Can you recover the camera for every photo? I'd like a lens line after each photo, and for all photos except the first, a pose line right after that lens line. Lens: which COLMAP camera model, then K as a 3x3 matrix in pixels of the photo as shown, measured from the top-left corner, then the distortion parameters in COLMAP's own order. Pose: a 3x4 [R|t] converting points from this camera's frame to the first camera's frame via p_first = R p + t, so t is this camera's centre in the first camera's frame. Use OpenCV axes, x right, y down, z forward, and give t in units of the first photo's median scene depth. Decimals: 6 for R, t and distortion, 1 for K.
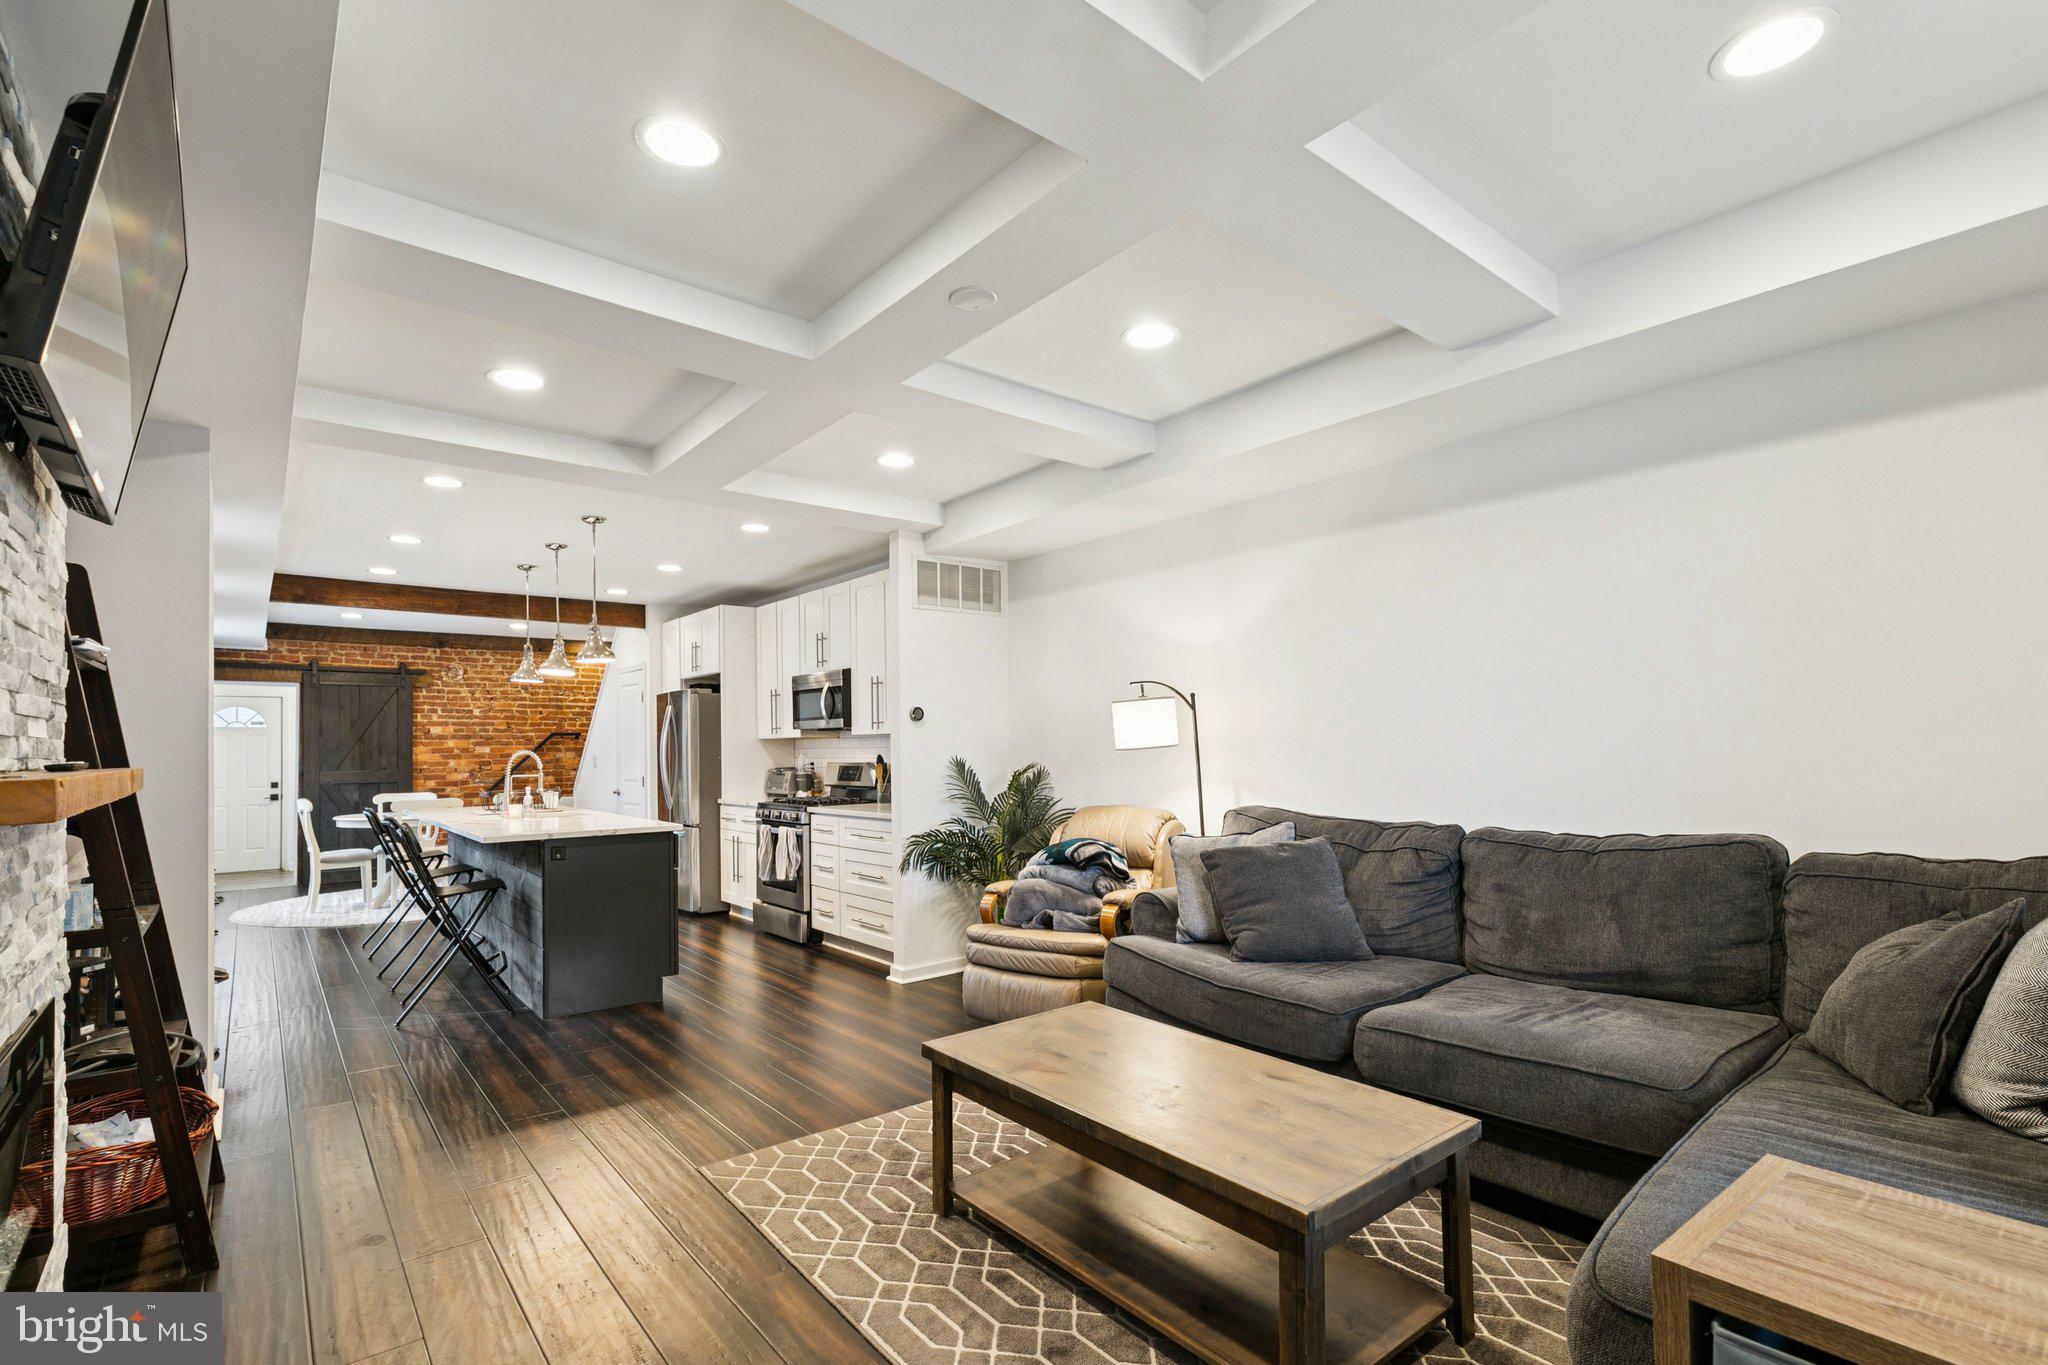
lens RADIAL K [[936.5, 0, 1022.2], [0, 936.5, 737.0], [0, 0, 1]] dist [0.002311, 0.000199]
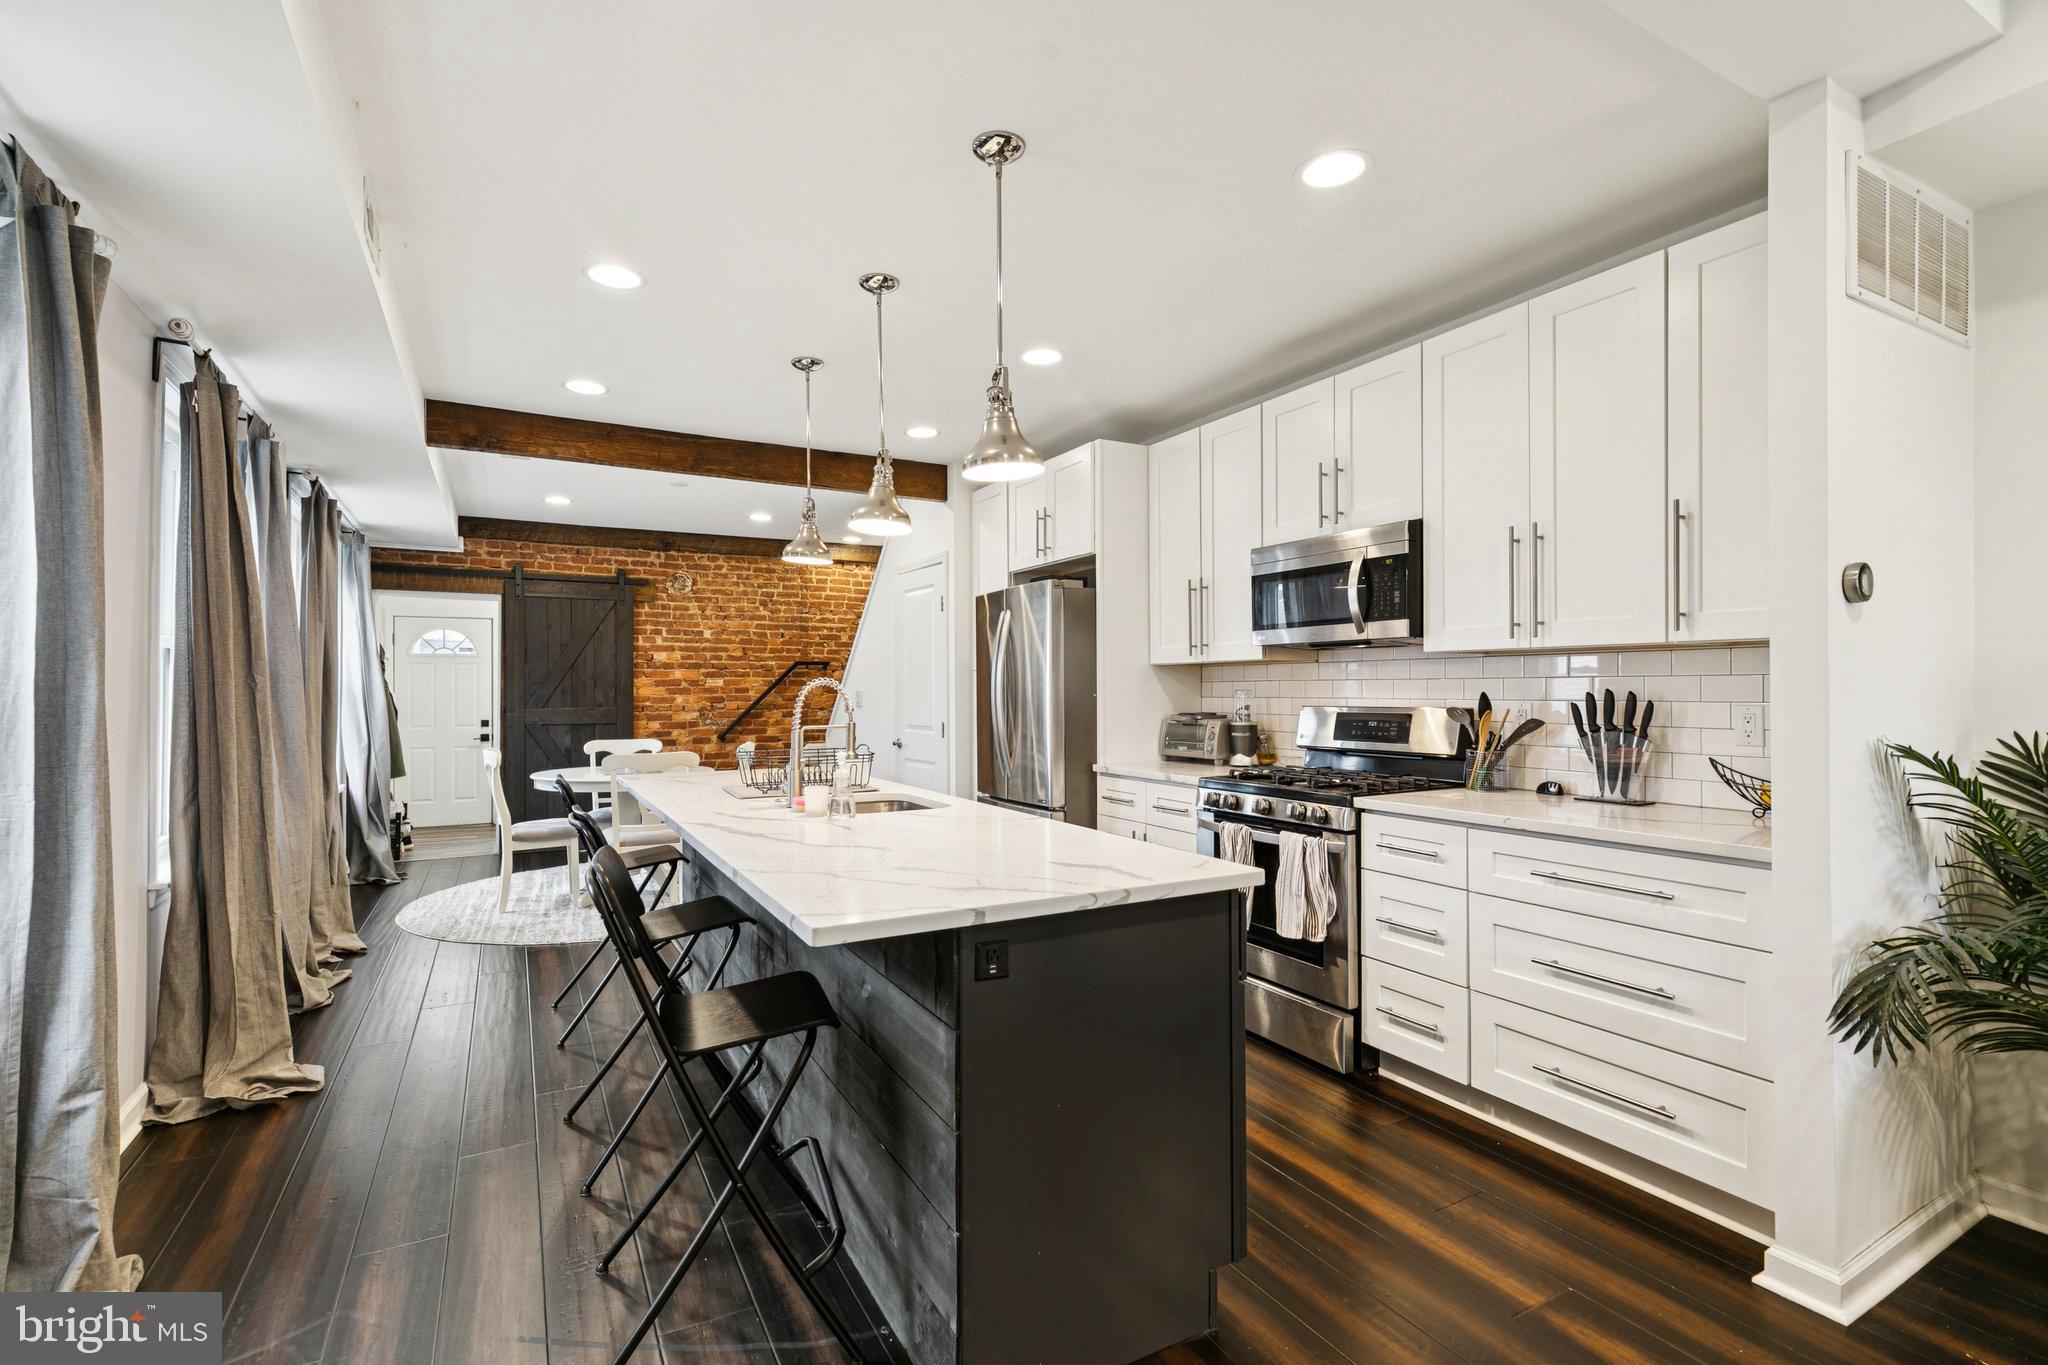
lens RADIAL K [[923.8, 0, 1022.0], [0, 923.8, 694.6], [0, 0, 1]] dist [0.001591, 0.000028]
pose [[0.983494, 0.009054, -0.180714, -0.256868], [-0.005549, 0.999787, 0.019891, 0.009797], [0.180856, -0.018560, 0.983334, 0.401966]]
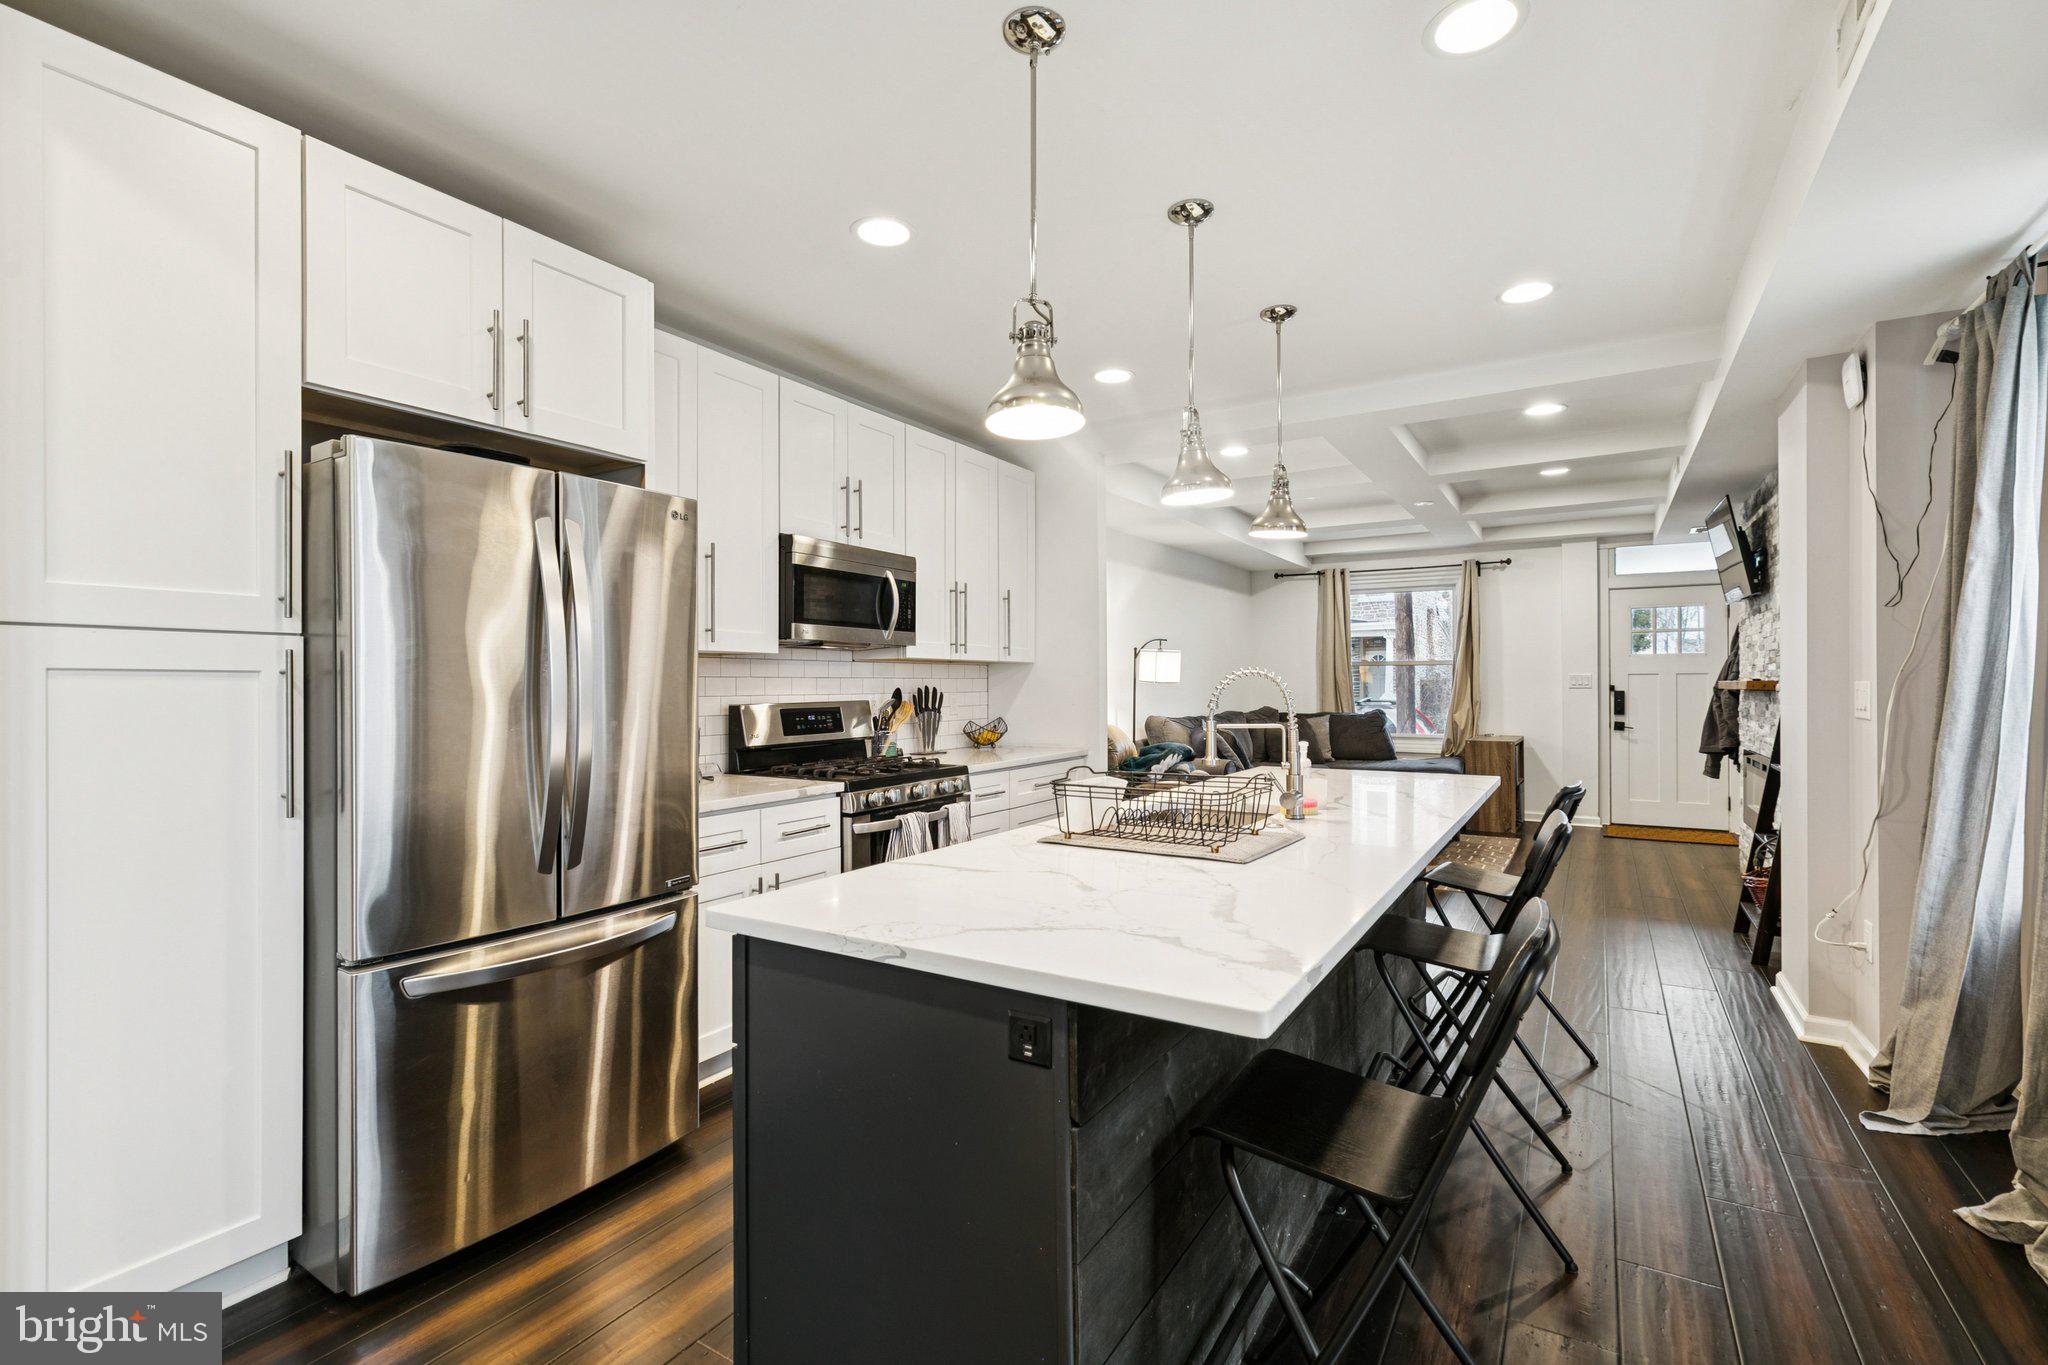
lens RADIAL K [[932.1, 0, 1024.0], [0, 932.1, 684.6], [0, 0, 1]] dist [0.017524, 0.000114]
pose [[-0.331852, 0.014425, 0.943221, -0.703217], [-0.002942, 0.999862, -0.016326, 0.022894], [-0.943327, -0.008193, -0.331764, 0.964082]]
